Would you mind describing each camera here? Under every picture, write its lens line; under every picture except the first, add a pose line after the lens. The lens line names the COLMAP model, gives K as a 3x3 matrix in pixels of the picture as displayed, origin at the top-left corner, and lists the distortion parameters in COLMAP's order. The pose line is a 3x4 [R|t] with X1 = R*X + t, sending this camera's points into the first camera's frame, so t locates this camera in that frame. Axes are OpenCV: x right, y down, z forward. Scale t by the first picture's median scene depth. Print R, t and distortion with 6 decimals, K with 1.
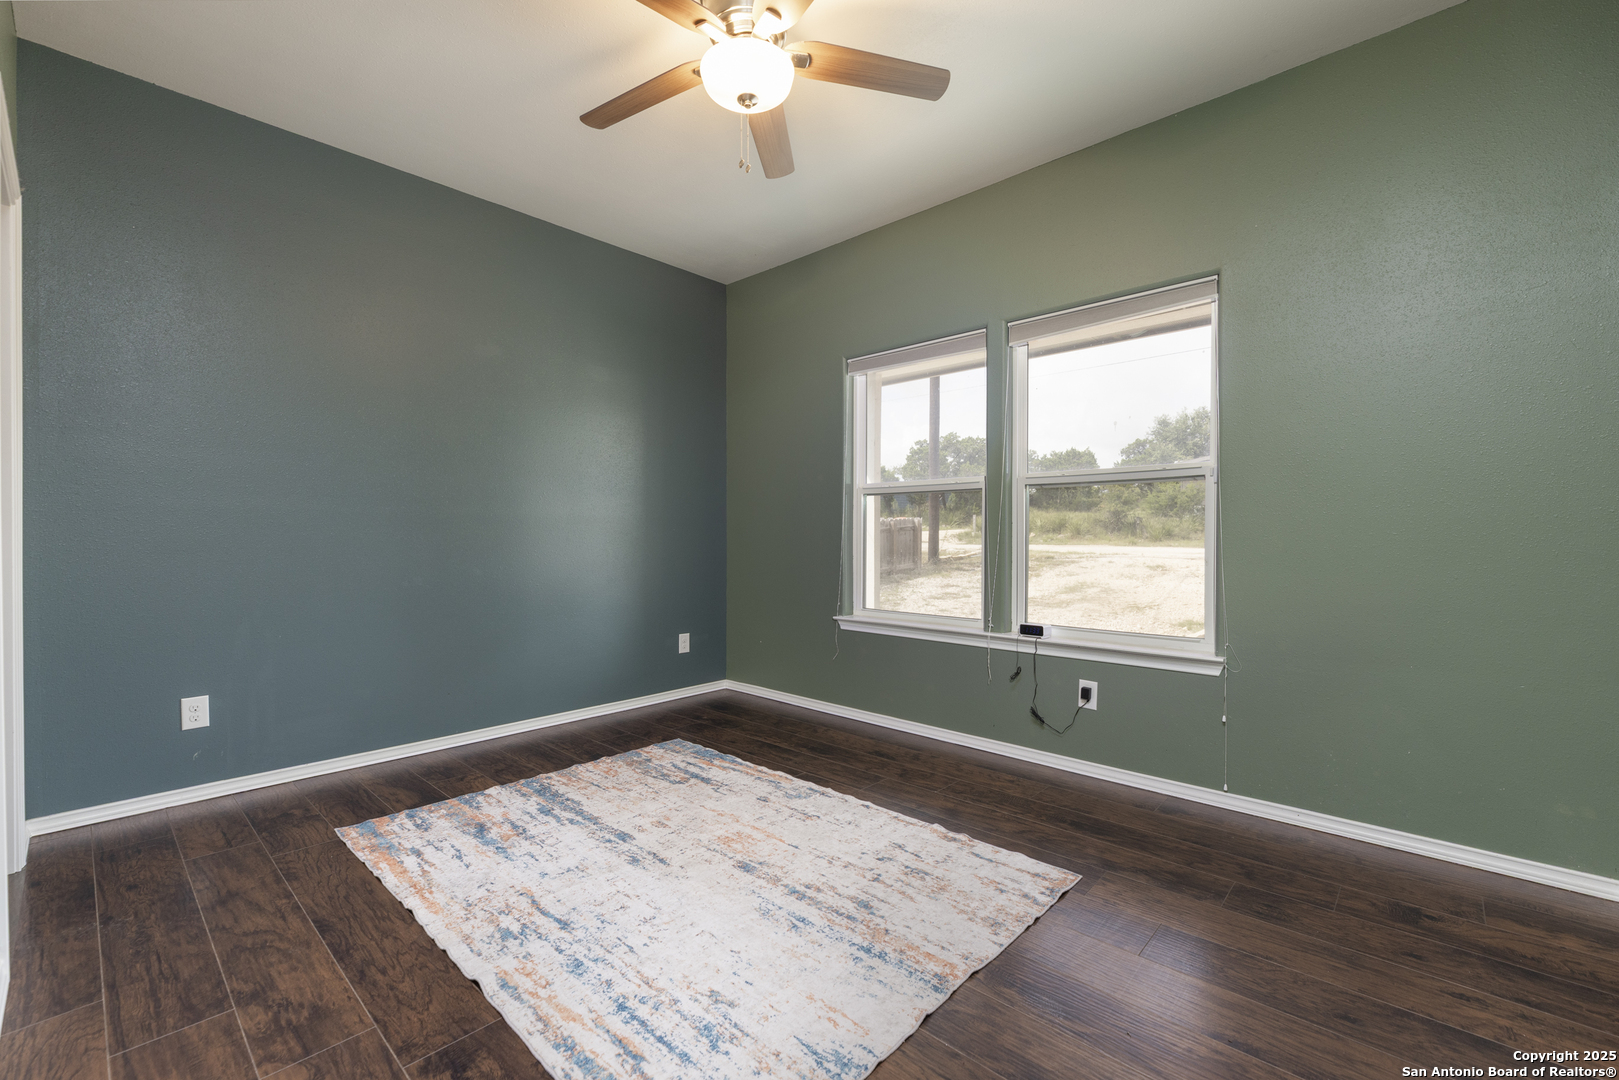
lens RADIAL K [[682.2, 0, 811.5], [0, 682.2, 541.8], [0, 0, 1]] dist [-0.001640, -0.000687]
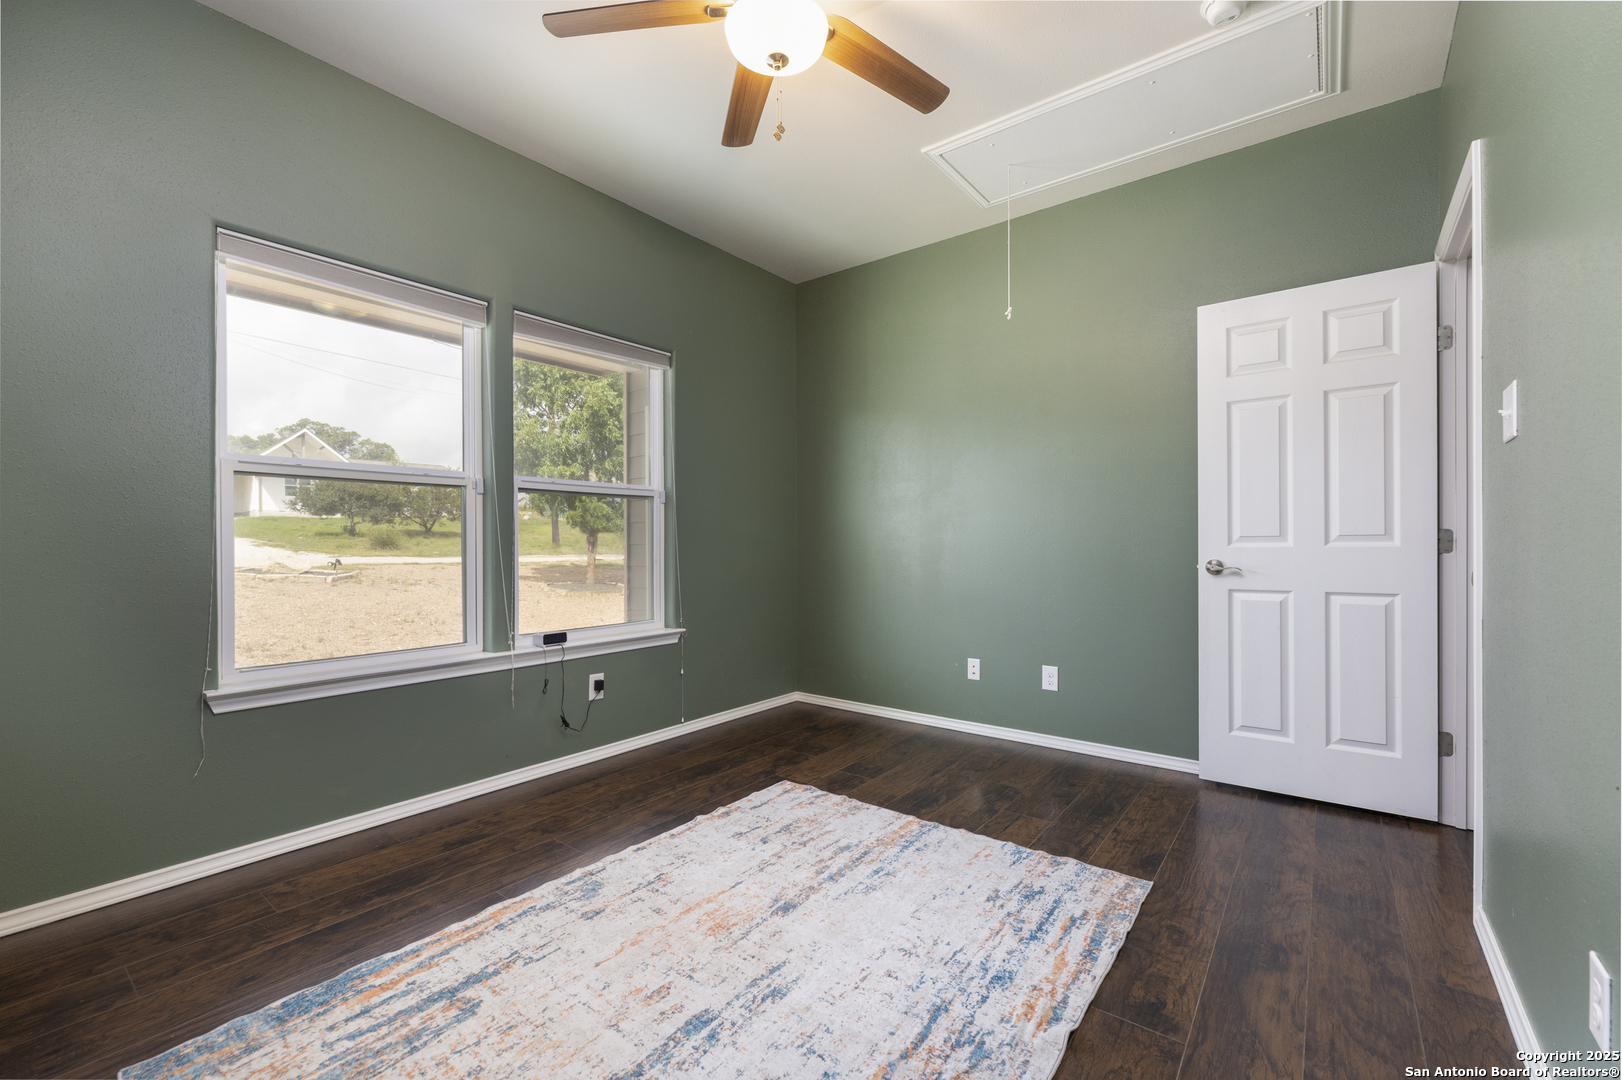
lens RADIAL K [[683.5, 0, 813.0], [0, 683.5, 541.8], [0, 0, 1]] dist [-0.001640, -0.000687]
pose [[-0.098052, -0.001637, 0.995180, -0.889931], [0.012687, 0.999915, 0.002895, -0.009922], [-0.995100, 0.012910, -0.098023, 0.930707]]
